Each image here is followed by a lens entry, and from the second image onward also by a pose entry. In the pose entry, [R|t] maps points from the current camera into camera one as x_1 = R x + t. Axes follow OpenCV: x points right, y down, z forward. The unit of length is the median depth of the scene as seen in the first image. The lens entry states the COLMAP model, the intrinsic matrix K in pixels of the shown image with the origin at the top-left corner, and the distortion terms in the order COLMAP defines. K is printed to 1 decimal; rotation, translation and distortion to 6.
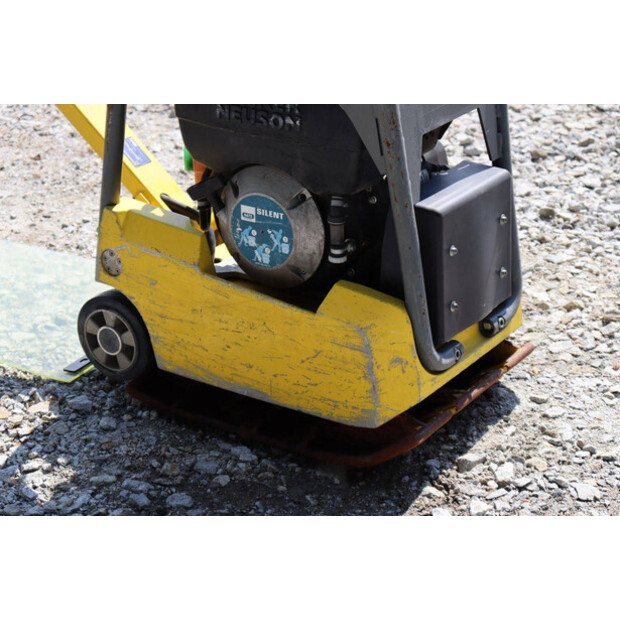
lens RADIAL K [[1466.7, 0, 313.2], [0, 1466.7, 311.3], [0, 0, 1]] dist [0.368285, 1.119278]
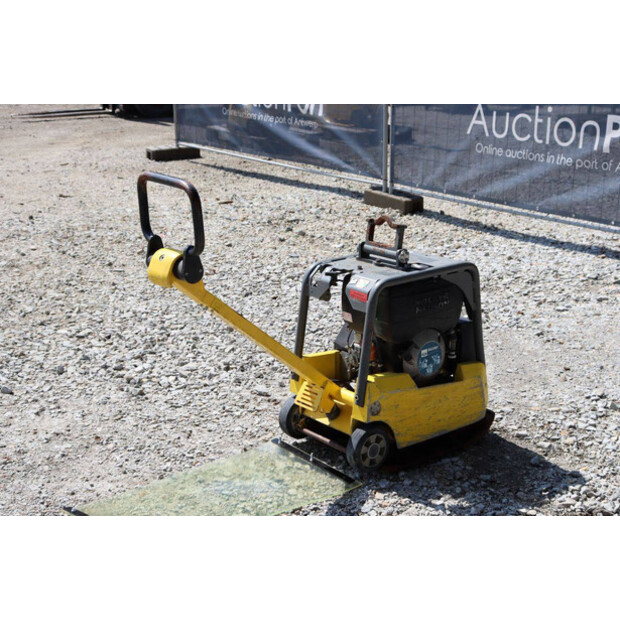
lens RADIAL K [[1064.0, 0, 311.8], [0, 1064.0, 316.9], [0, 0, 1]] dist [0.163087, 0.199430]
pose [[0.294410, -0.258920, 0.919937, -1.457041], [0.383258, 0.913791, 0.134536, -0.373081], [-0.875464, 0.312964, 0.368262, 0.527721]]
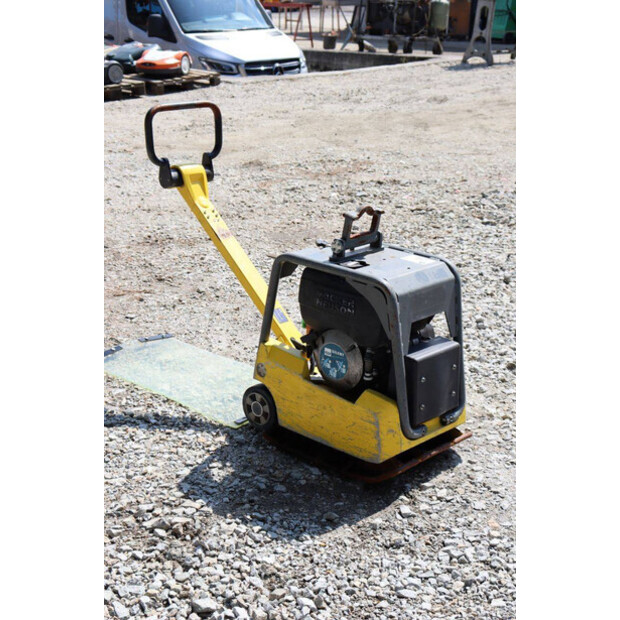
lens RADIAL K [[1143.0, 0, 296.7], [0, 1143.0, 311.5], [0, 0, 1]] dist [0.220008, 0.203127]
pose [[0.986318, 0.086166, -0.140545, 0.125770], [-0.098647, 0.991538, -0.084391, 0.015285], [0.132084, 0.097101, 0.986471, -0.552588]]
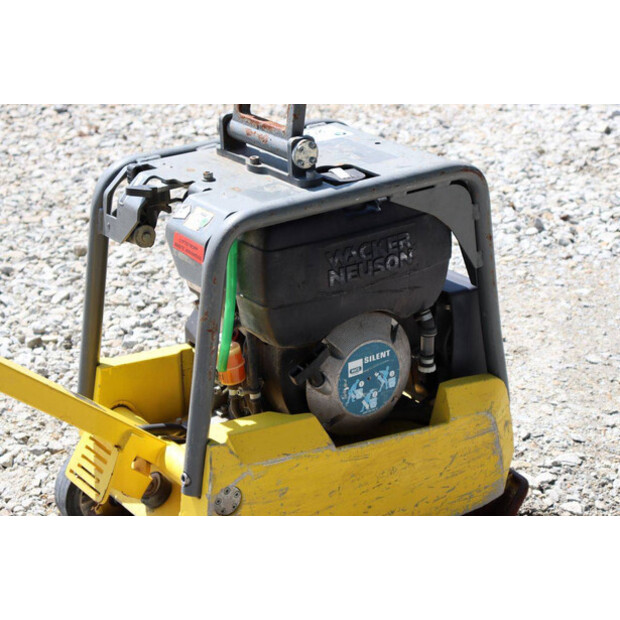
lens RADIAL K [[1466.7, 0, 313.2], [0, 1466.7, 311.3], [0, 0, 1]] dist [0.368285, 1.119278]
pose [[0.367506, -0.353113, 0.860378, -0.840092], [0.385535, 0.899727, 0.204582, -0.296693], [-0.846346, 0.256521, 0.466793, 0.537117]]
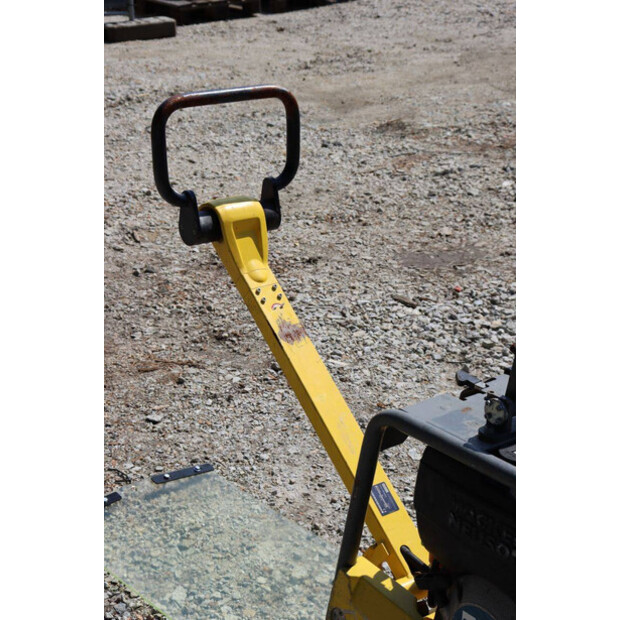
lens RADIAL K [[1335.3, 0, 300.9], [0, 1335.3, 311.6], [0, 0, 1]] dist [0.329921, 0.365165]
pose [[0.958212, 0.138740, -0.250164, 0.047807], [-0.149674, 0.988416, -0.025132, -0.224786], [0.243779, 0.061525, 0.967877, 0.053948]]
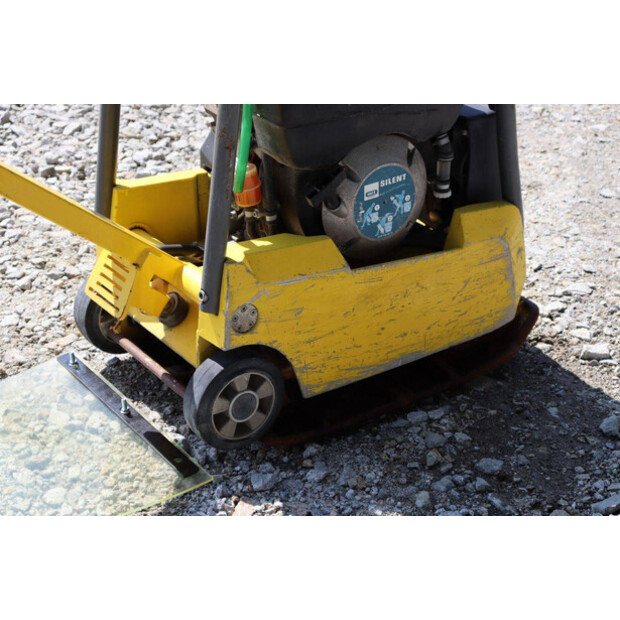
lens RADIAL K [[1466.7, 0, 313.2], [0, 1466.7, 311.3], [0, 0, 1]] dist [0.368285, 1.119278]
pose [[0.375059, -0.427716, 0.822429, -0.857476], [0.377056, 0.880875, 0.286160, -0.277880], [-0.846853, 0.202775, 0.491653, 0.545277]]
